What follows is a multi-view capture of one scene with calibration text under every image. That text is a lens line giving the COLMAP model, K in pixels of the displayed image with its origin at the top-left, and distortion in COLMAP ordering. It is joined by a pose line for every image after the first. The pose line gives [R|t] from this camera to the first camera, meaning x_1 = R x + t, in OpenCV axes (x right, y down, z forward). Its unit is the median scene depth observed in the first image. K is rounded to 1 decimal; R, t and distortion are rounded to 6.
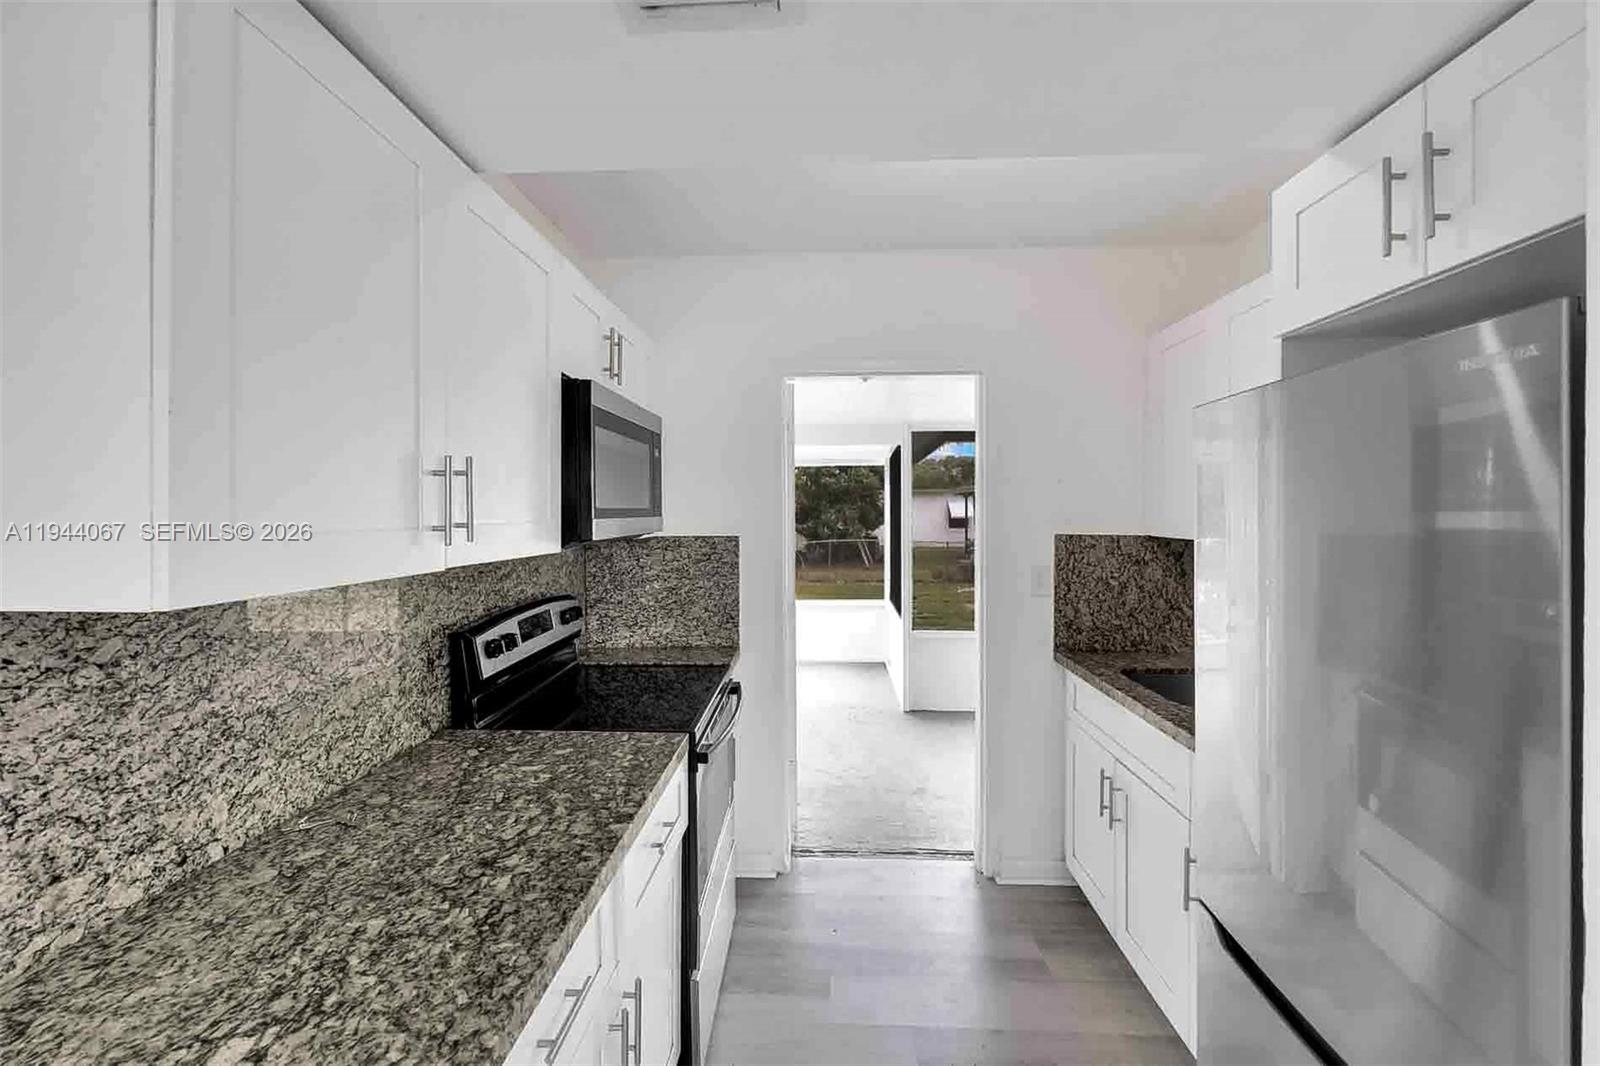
lens RADIAL K [[707.4, 0, 798.1], [0, 707.4, 524.8], [0, 0, 1]] dist [-0.002736, -0.001382]
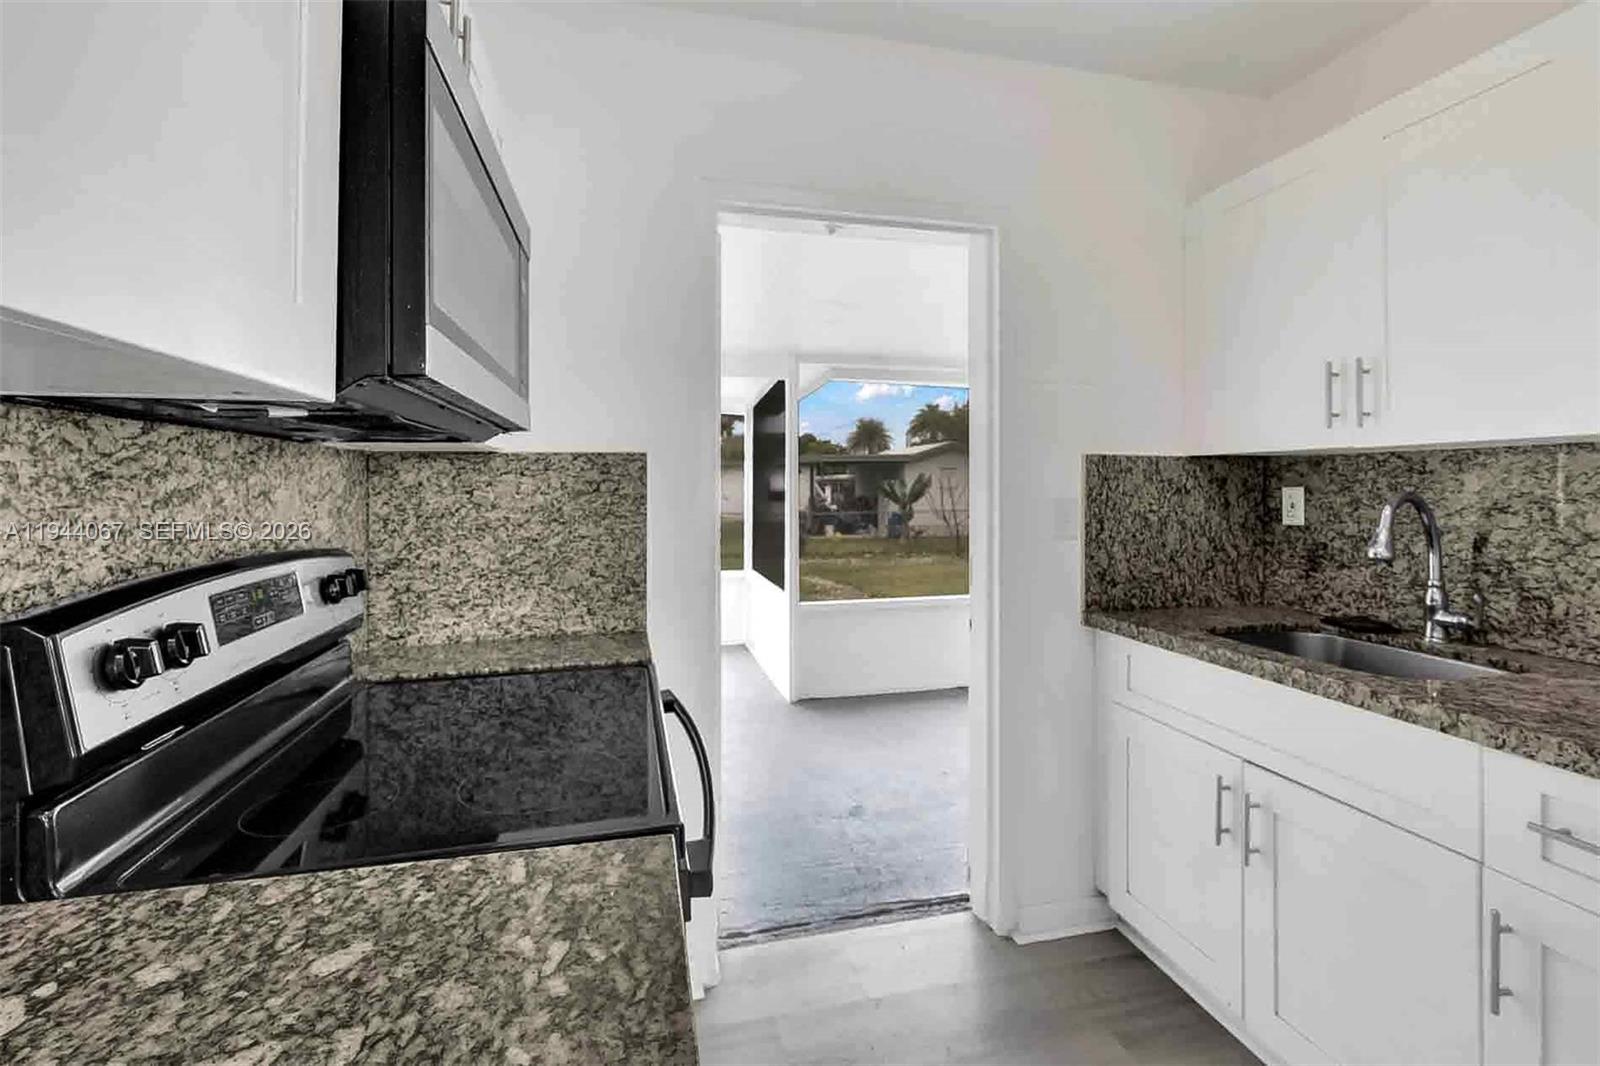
lens RADIAL K [[707.4, 0, 804.8], [0, 707.4, 481.0], [0, 0, 1]] dist [-0.002736, -0.001382]
pose [[0.957983, 0.002200, 0.286818, -0.133437], [0.007686, 0.999415, -0.033336, 0.064340], [-0.286723, 0.034140, 0.957405, 0.372847]]
